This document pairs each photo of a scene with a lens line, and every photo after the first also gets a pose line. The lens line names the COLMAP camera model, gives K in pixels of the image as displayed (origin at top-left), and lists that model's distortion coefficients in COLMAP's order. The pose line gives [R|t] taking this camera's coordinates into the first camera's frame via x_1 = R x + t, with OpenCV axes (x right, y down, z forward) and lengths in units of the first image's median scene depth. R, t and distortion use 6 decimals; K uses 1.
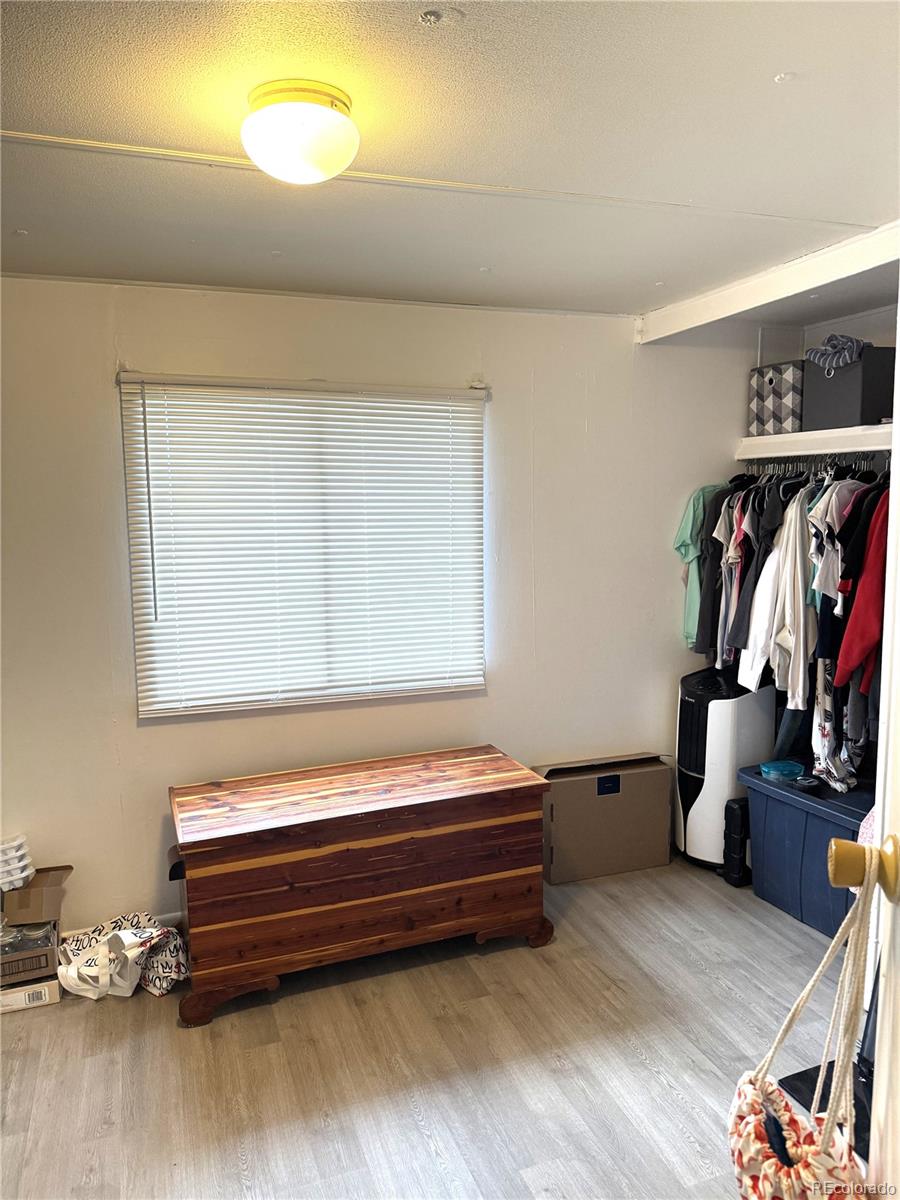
lens RADIAL K [[844.5, 0, 450.0], [0, 844.5, 600.0], [0, 0, 1]] dist [0.063484, -0.058546]
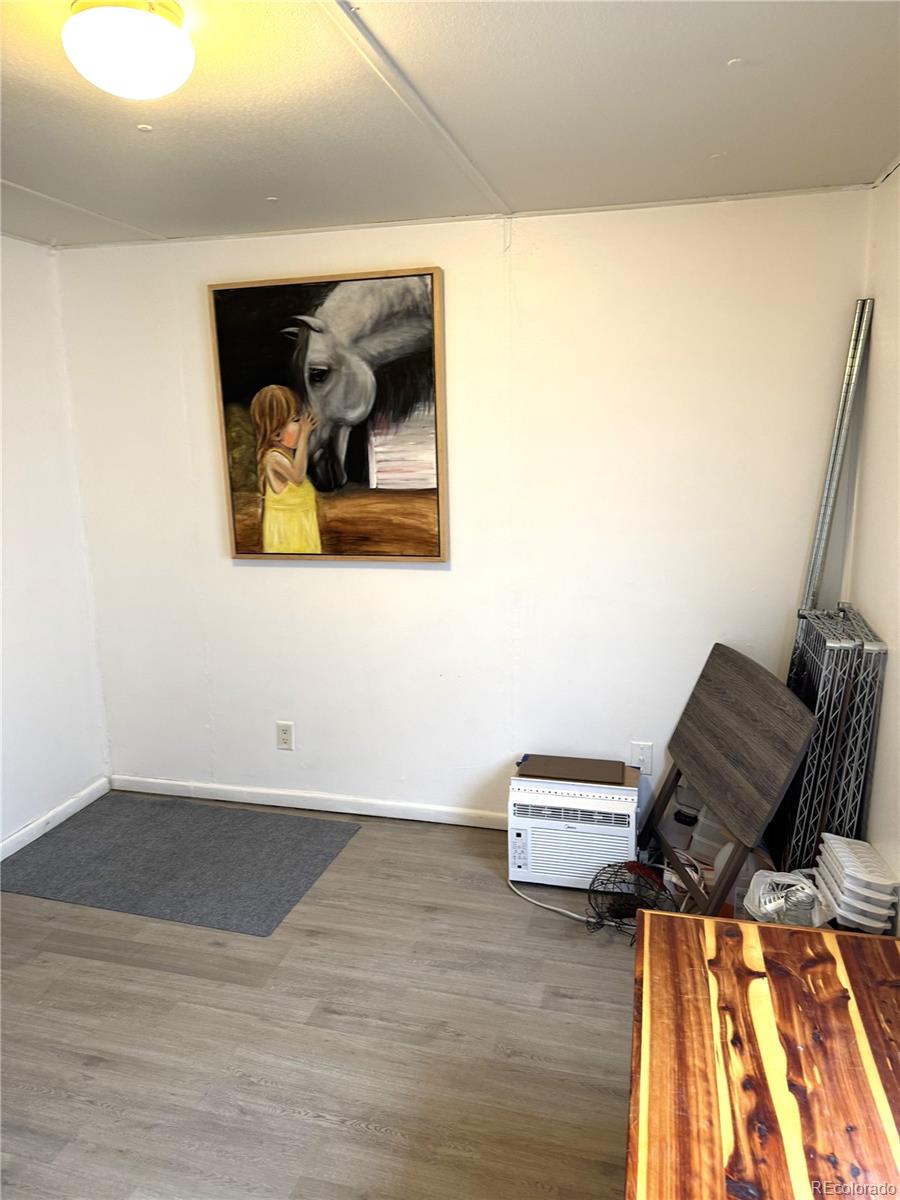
lens RADIAL K [[844.5, 0, 450.0], [0, 844.5, 600.0], [0, 0, 1]] dist [0.063484, -0.058546]
pose [[-0.587835, 0.176579, -0.789475, 0.277494], [-0.078384, 0.958864, 0.272829, -0.138494], [0.805175, 0.222261, -0.549812, 1.092956]]
